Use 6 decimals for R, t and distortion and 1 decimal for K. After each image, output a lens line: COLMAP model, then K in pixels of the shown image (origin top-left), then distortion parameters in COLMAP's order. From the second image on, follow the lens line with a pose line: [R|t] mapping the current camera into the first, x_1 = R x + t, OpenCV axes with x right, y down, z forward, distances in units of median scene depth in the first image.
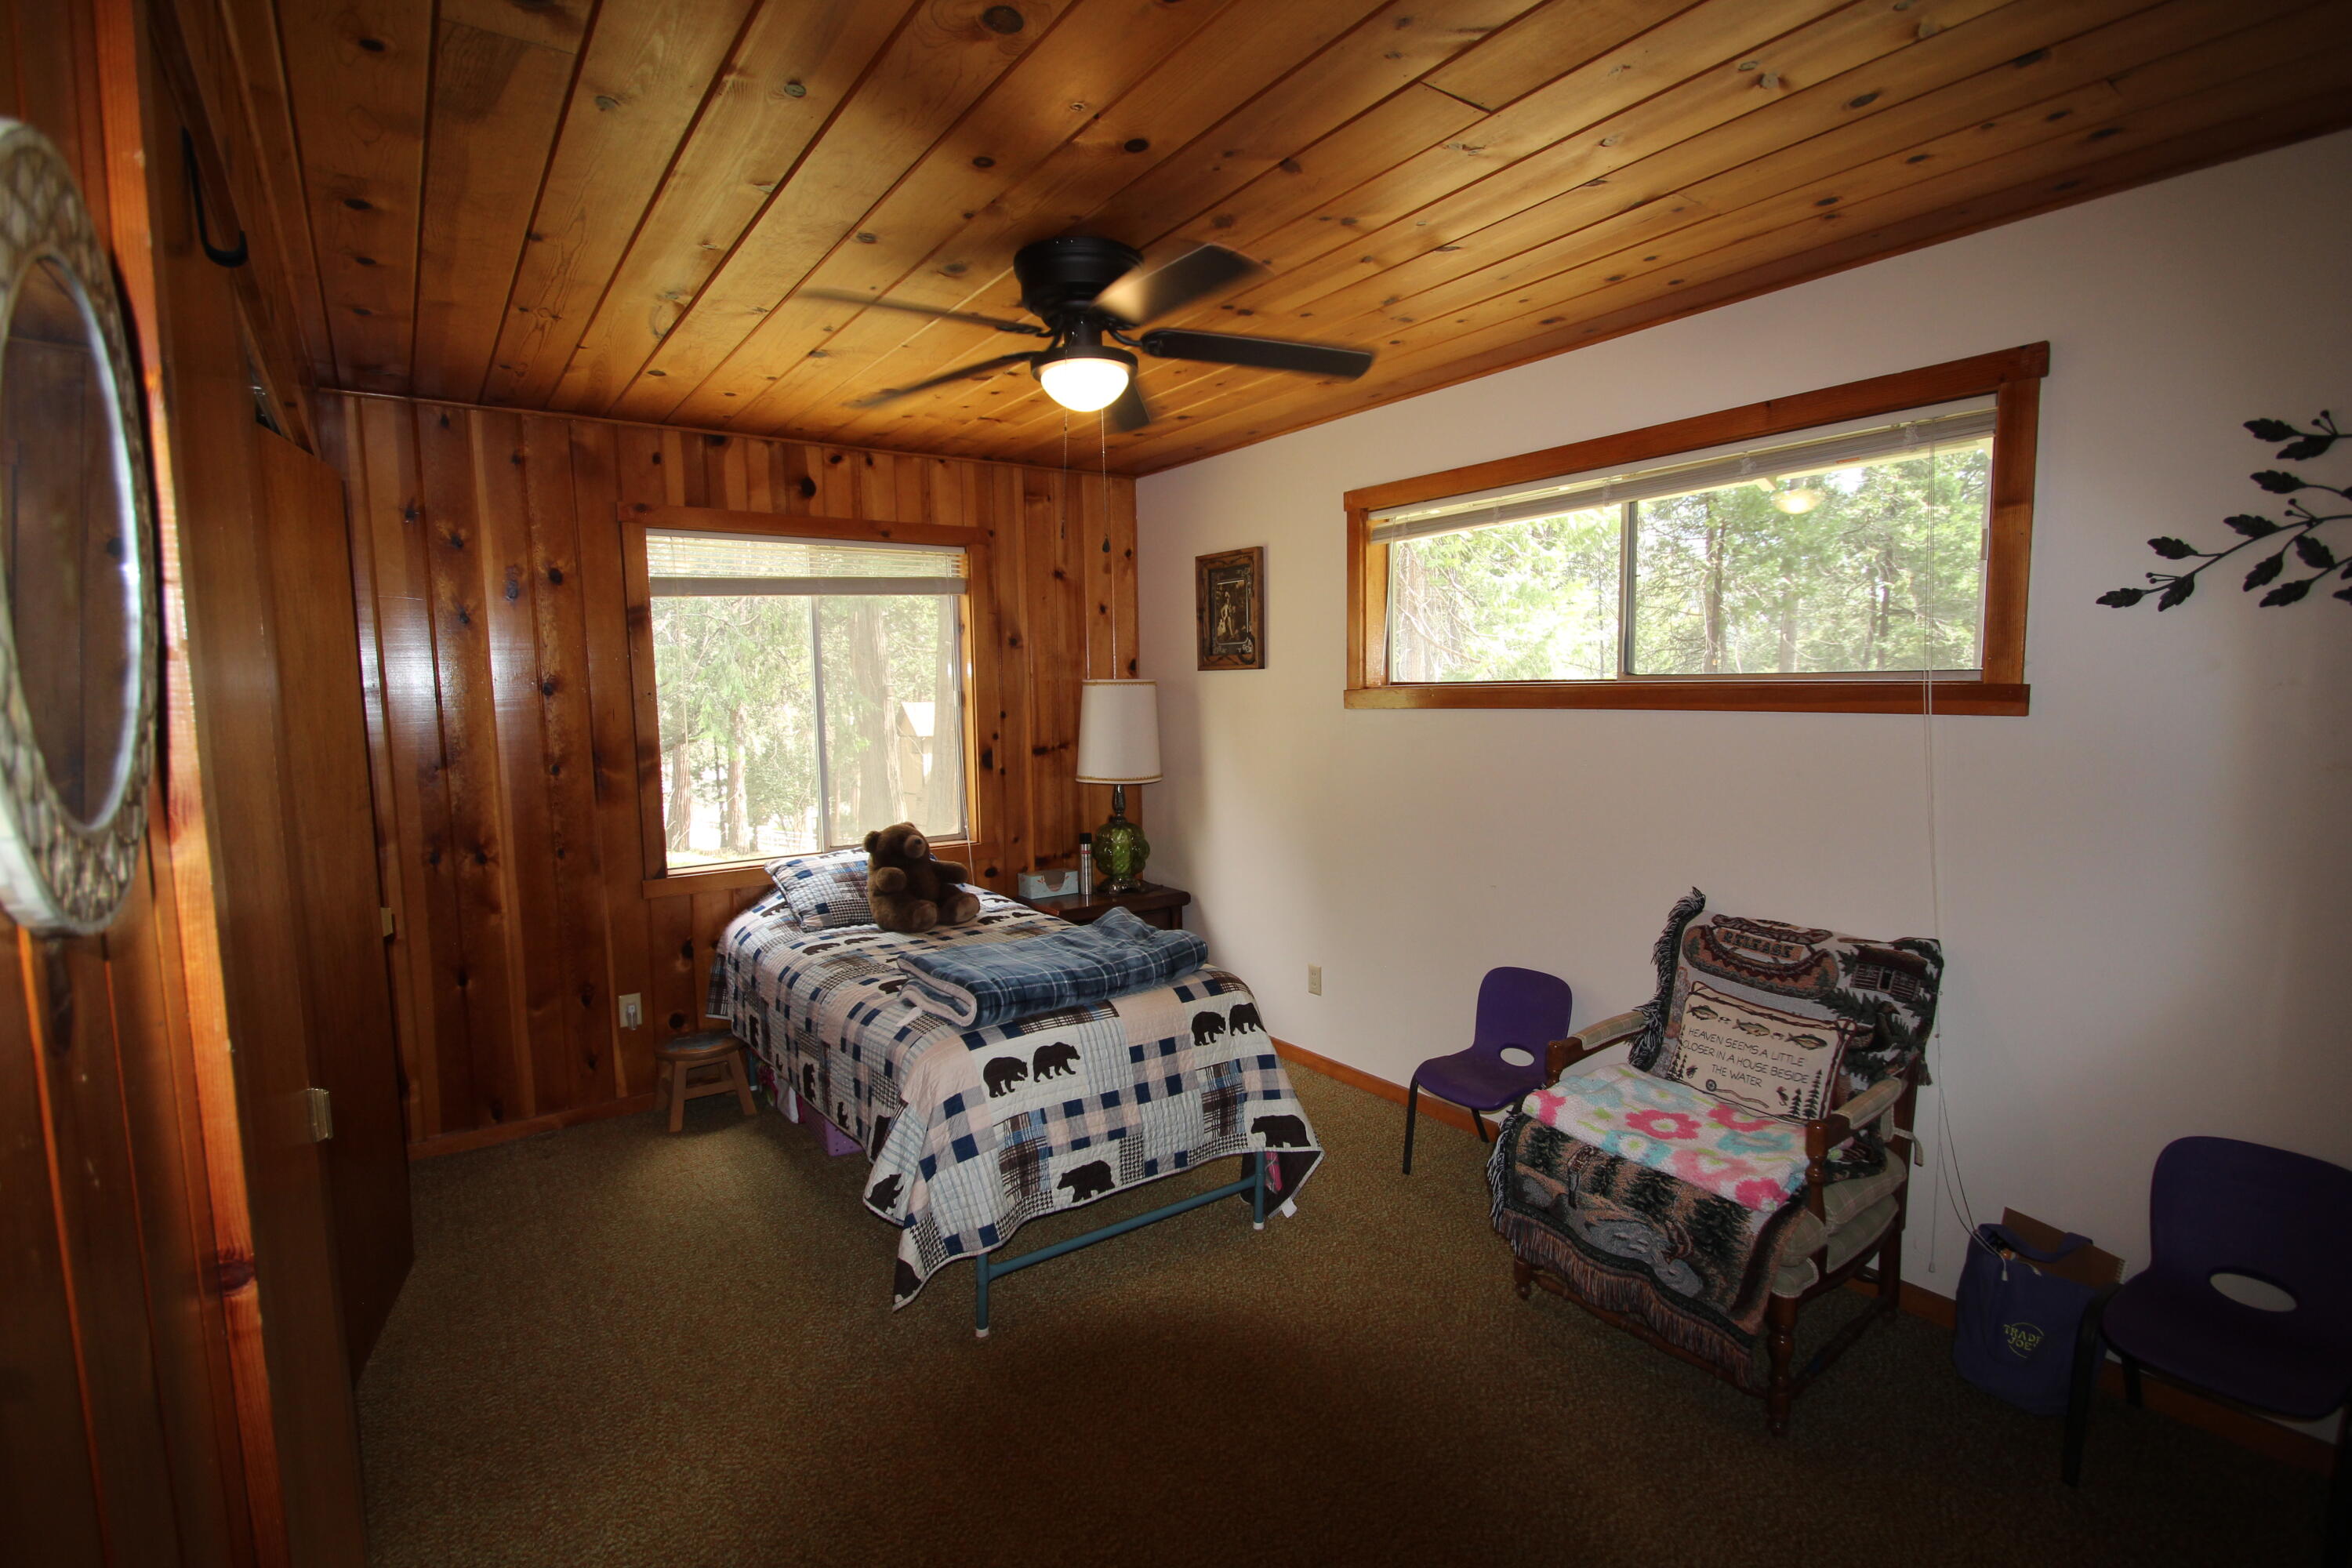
lens RADIAL K [[1118.0, 0, 1166.5], [0, 1118.0, 778.6], [0, 0, 1]] dist [-0.003495, -0.005107]
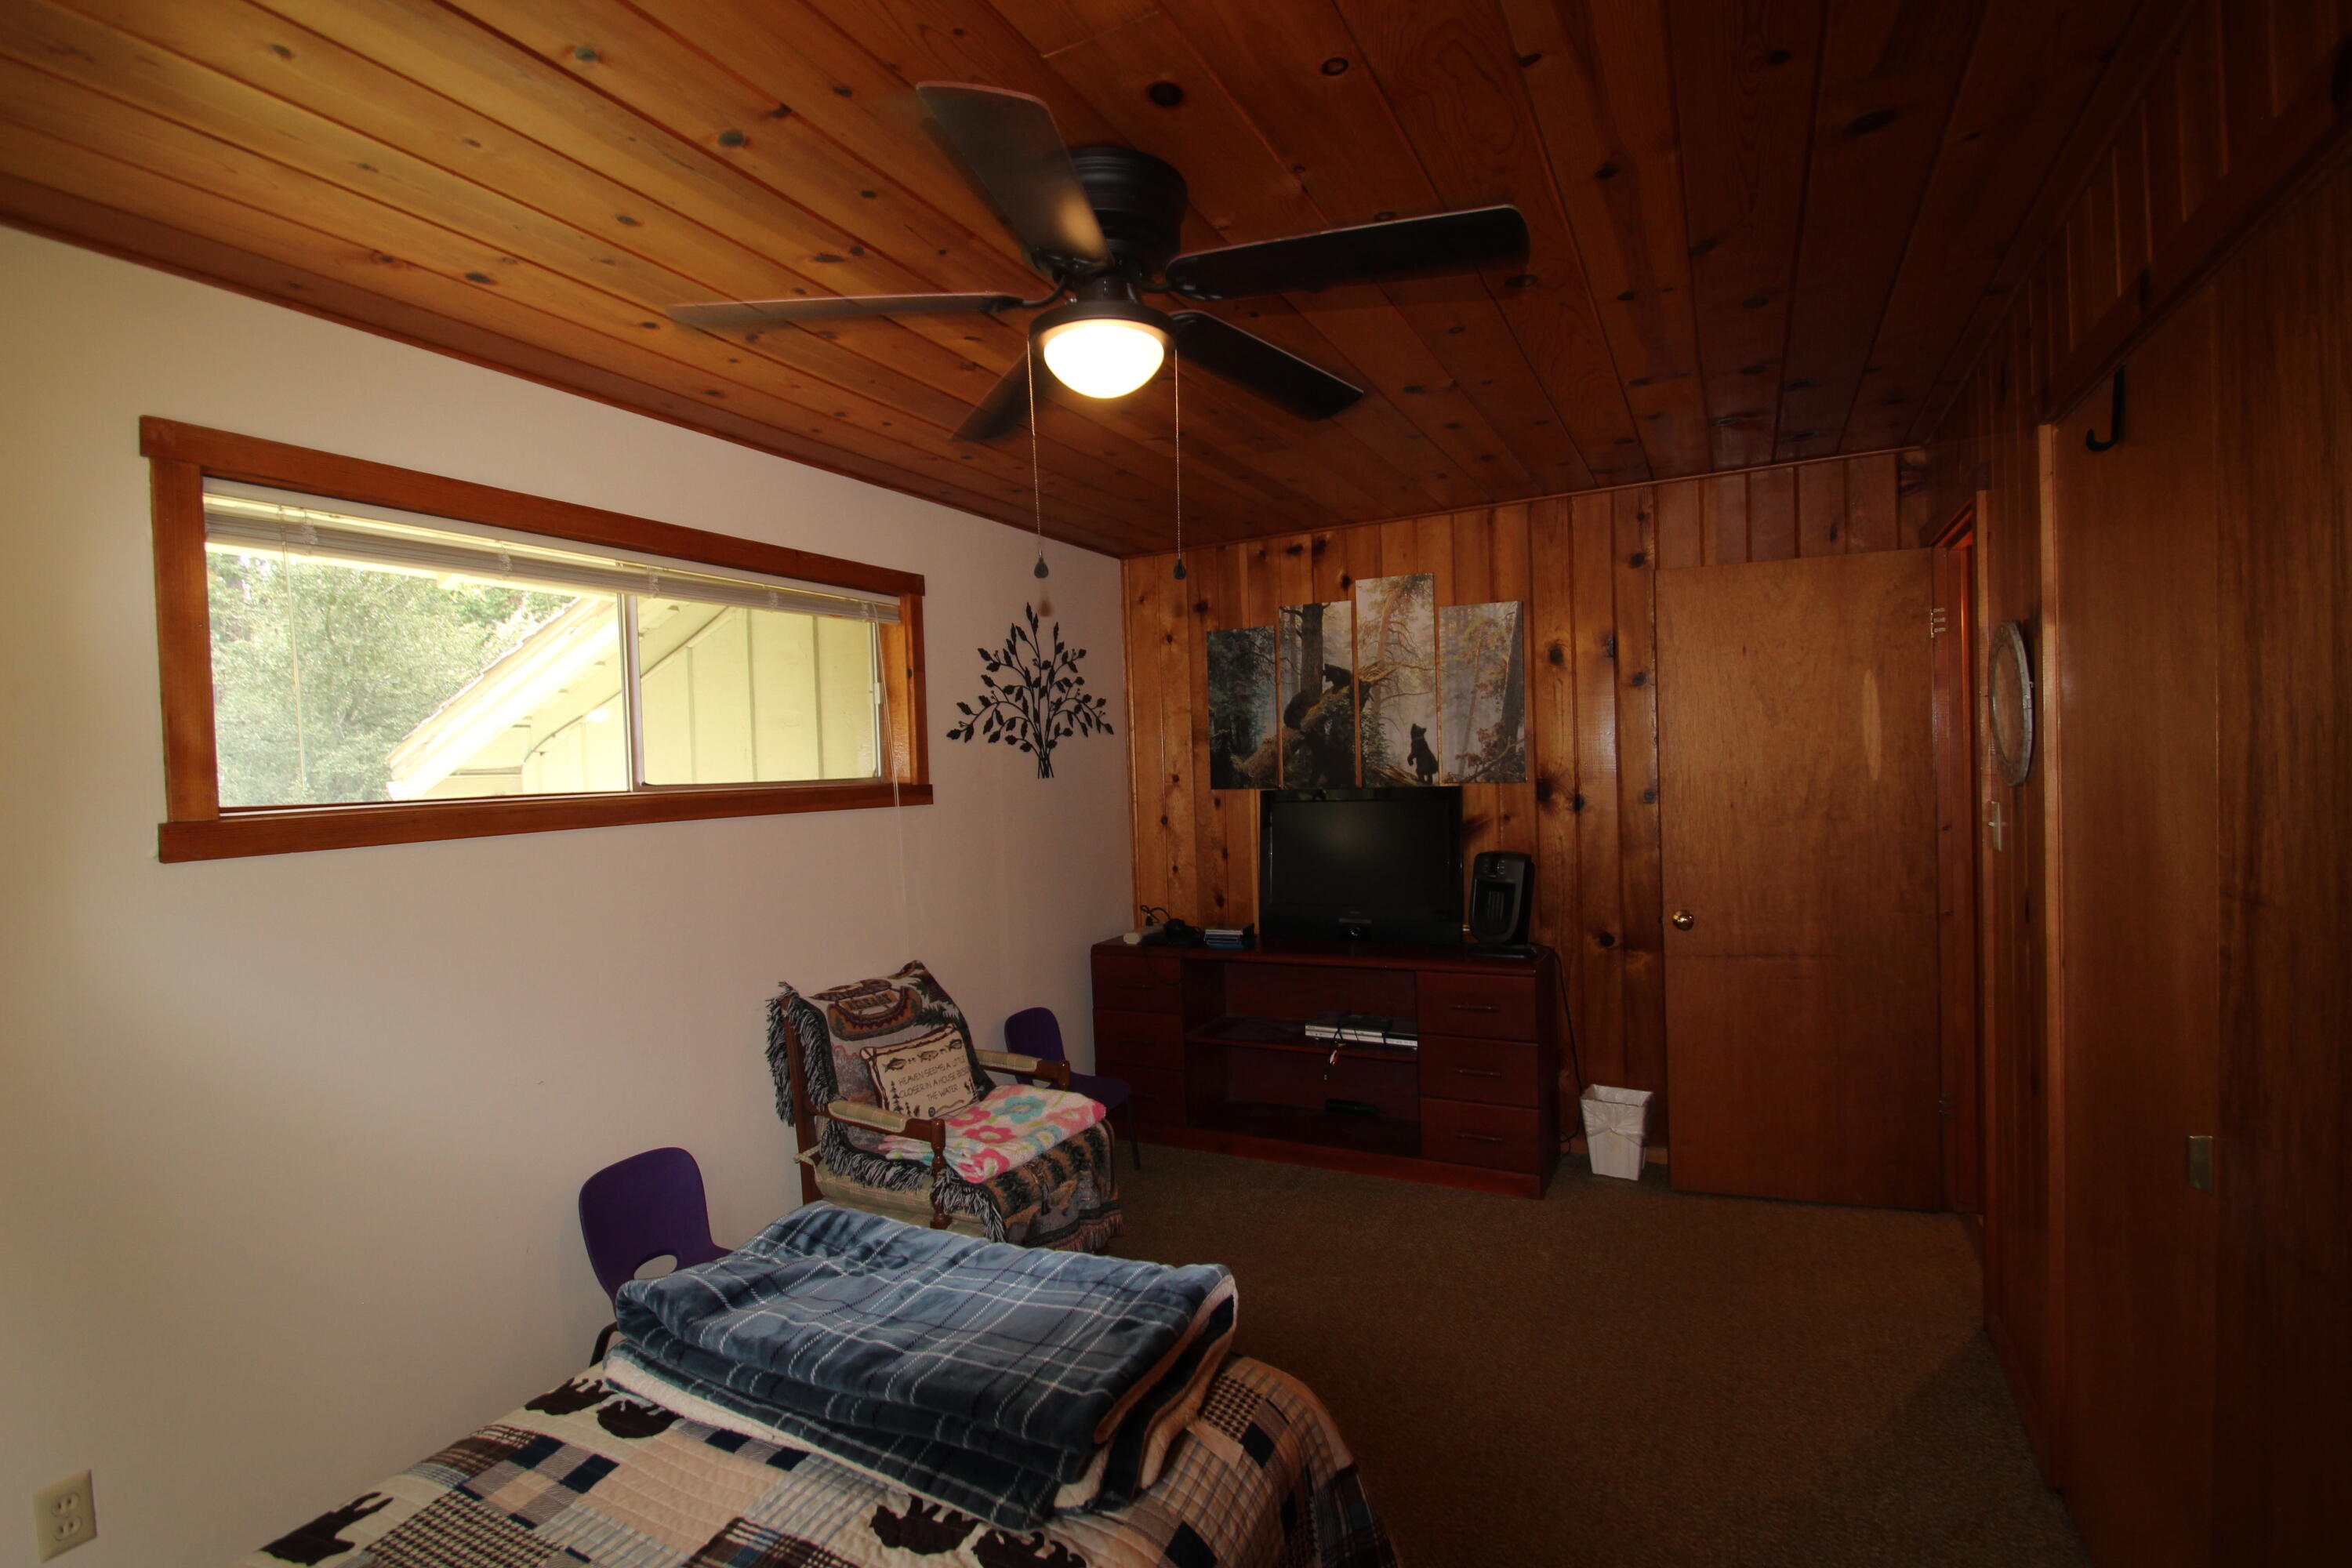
lens RADIAL K [[1118.0, 0, 1170.9], [0, 1118.0, 788.8], [0, 0, 1]] dist [-0.003495, -0.005107]
pose [[-0.472615, 0.005323, 0.881253, -0.732116], [0.109025, 0.992653, 0.052474, -0.114627], [-0.874499, 0.120879, -0.469723, 1.328456]]
